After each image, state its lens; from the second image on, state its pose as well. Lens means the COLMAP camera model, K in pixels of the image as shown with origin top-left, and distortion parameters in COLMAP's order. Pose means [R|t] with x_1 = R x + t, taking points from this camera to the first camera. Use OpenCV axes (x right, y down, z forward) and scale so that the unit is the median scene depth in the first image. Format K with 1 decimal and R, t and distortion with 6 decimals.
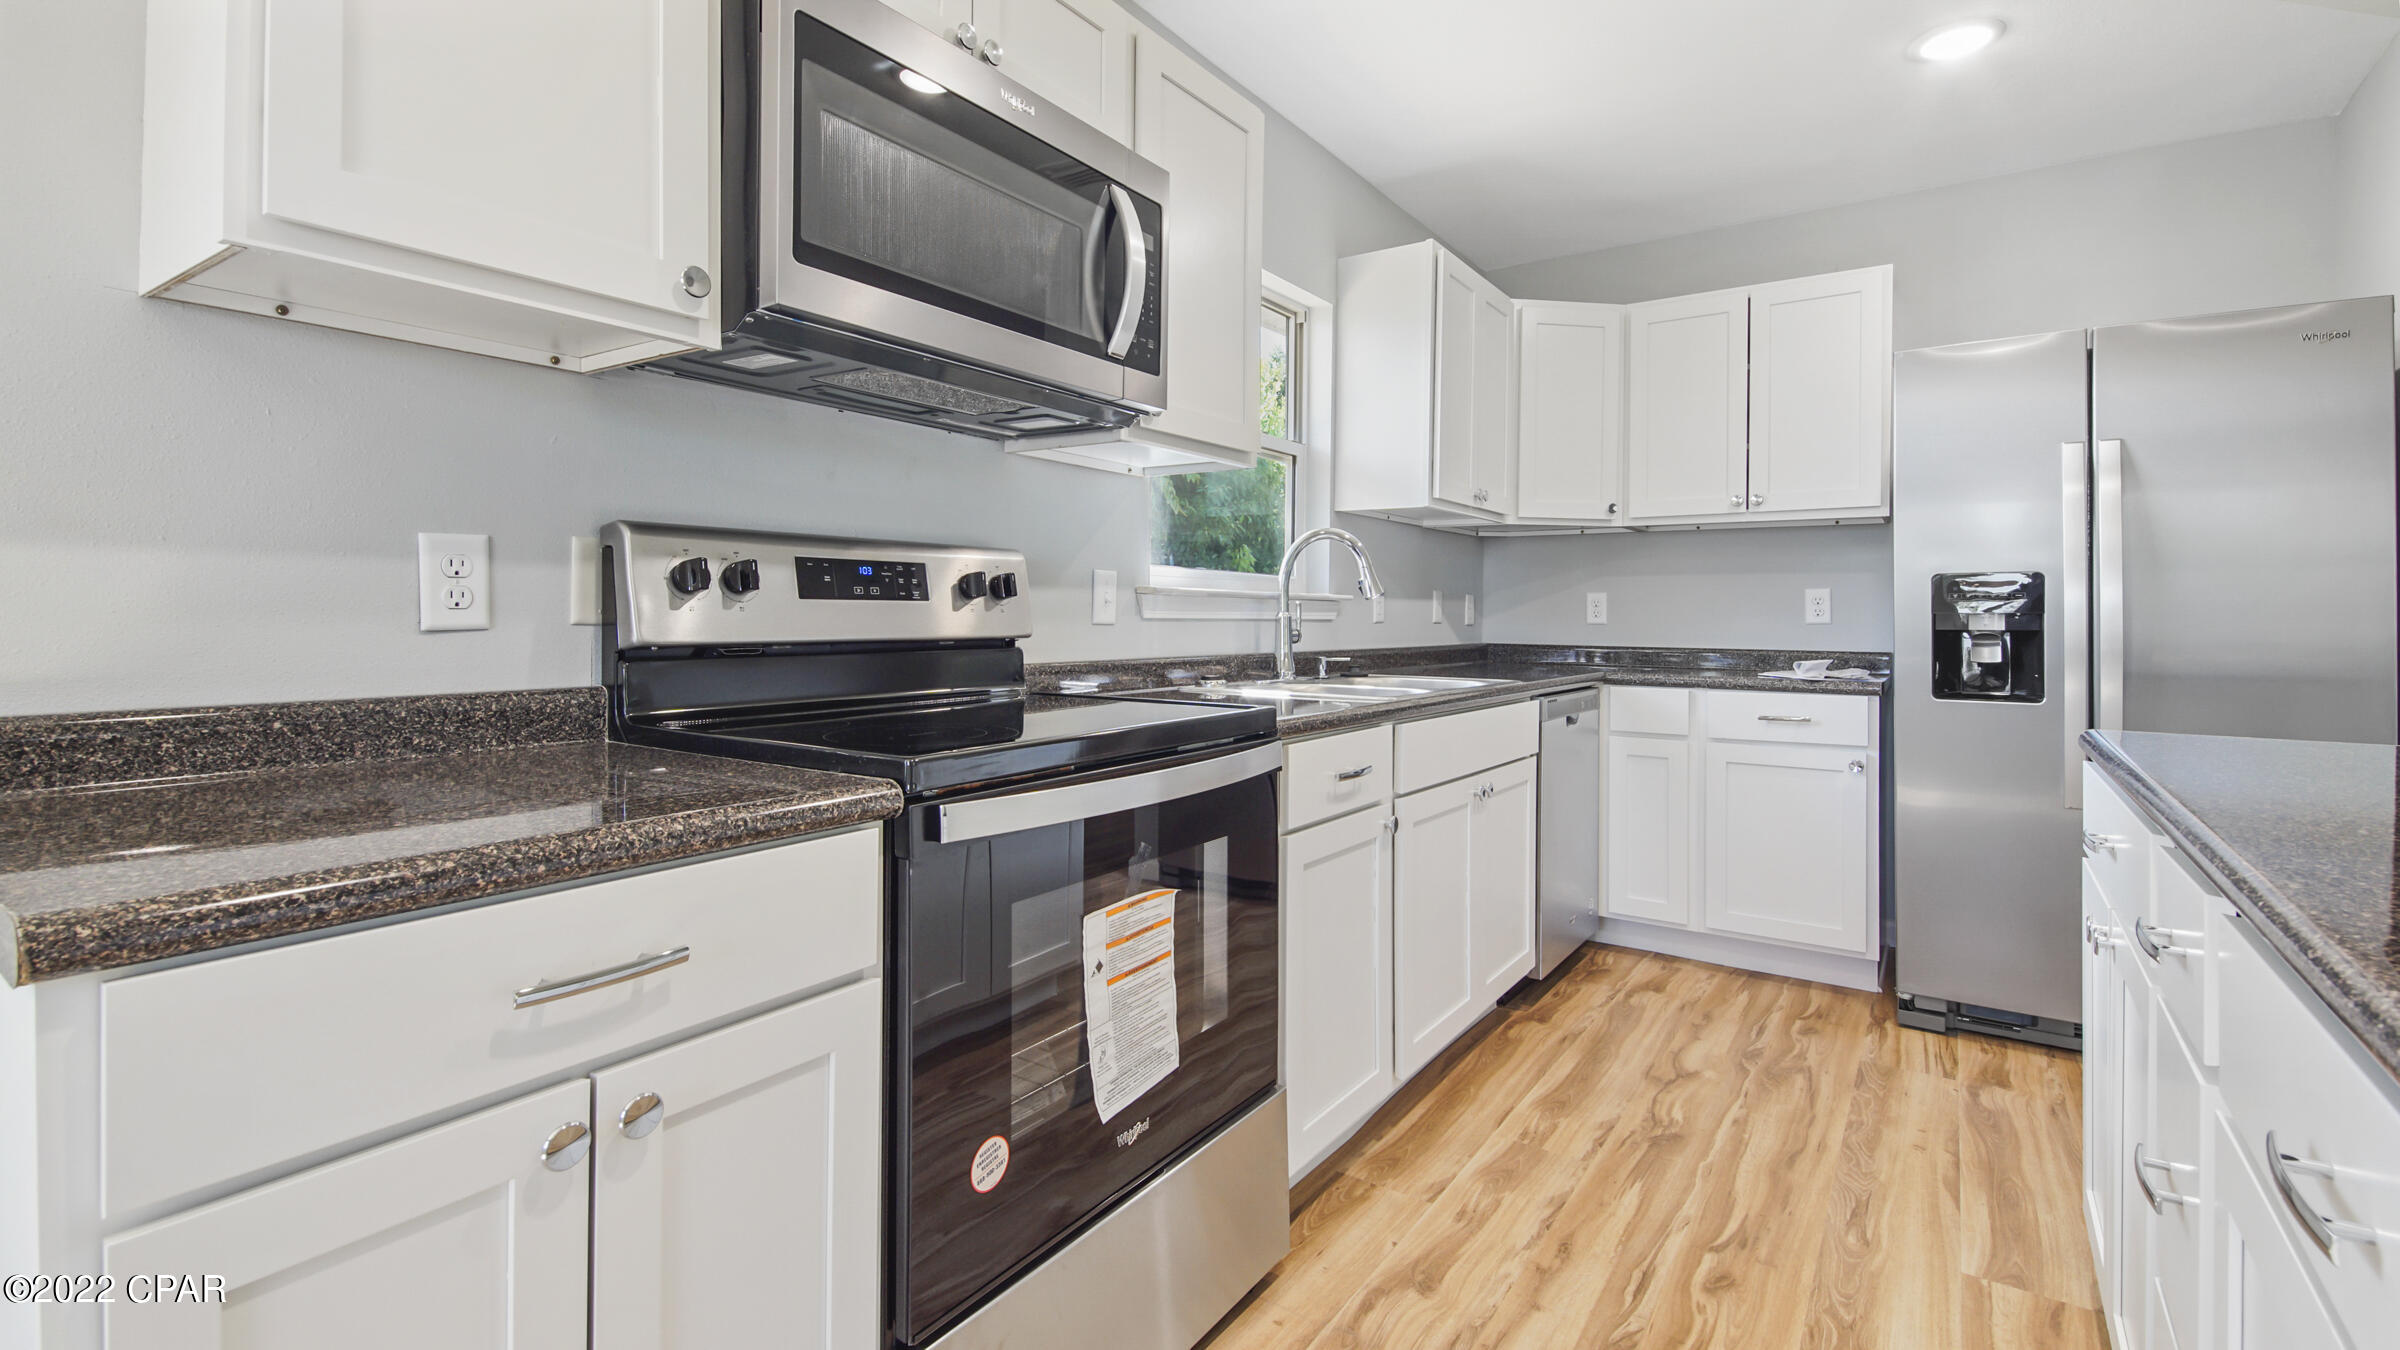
lens RADIAL K [[1091.9, 0, 1203.3], [0, 1091.9, 620.8], [0, 0, 1]] dist [0.005211, 0.000110]
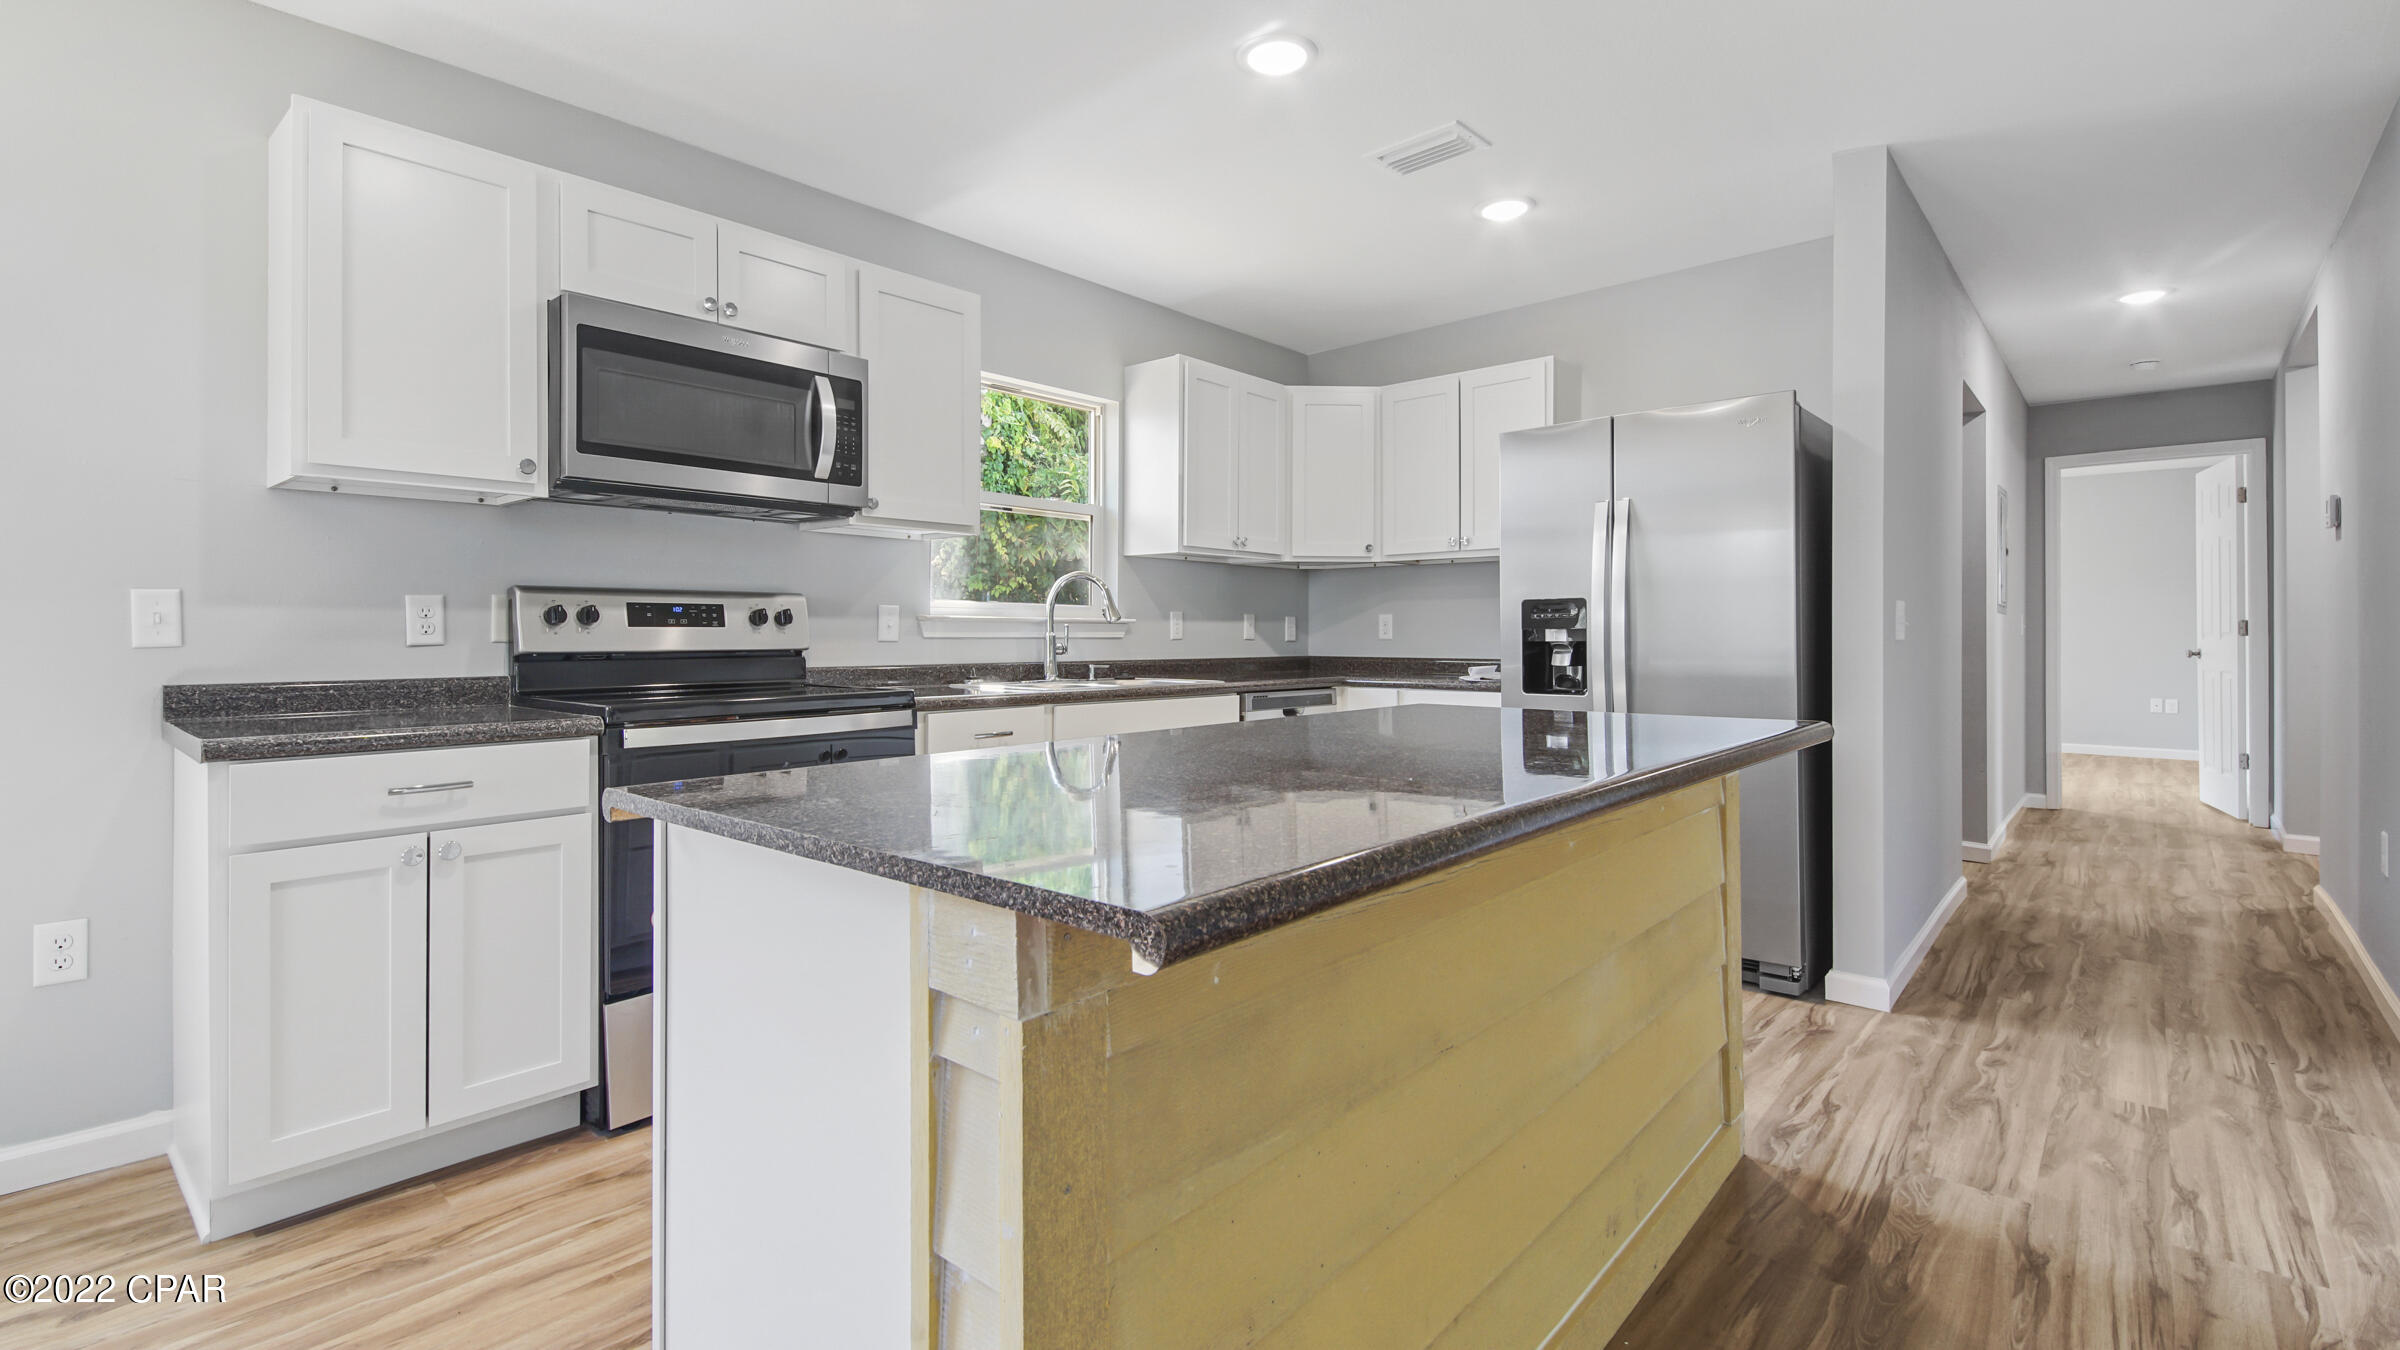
lens RADIAL K [[1091.9, 0, 1209.1], [0, 1091.9, 634.5], [0, 0, 1]] dist [0.005211, 0.000110]
pose [[0.993283, -0.008916, -0.115365, 0.663001], [0.008039, 0.999935, -0.008057, 0.011950], [0.115429, 0.007075, 0.993291, -0.548664]]
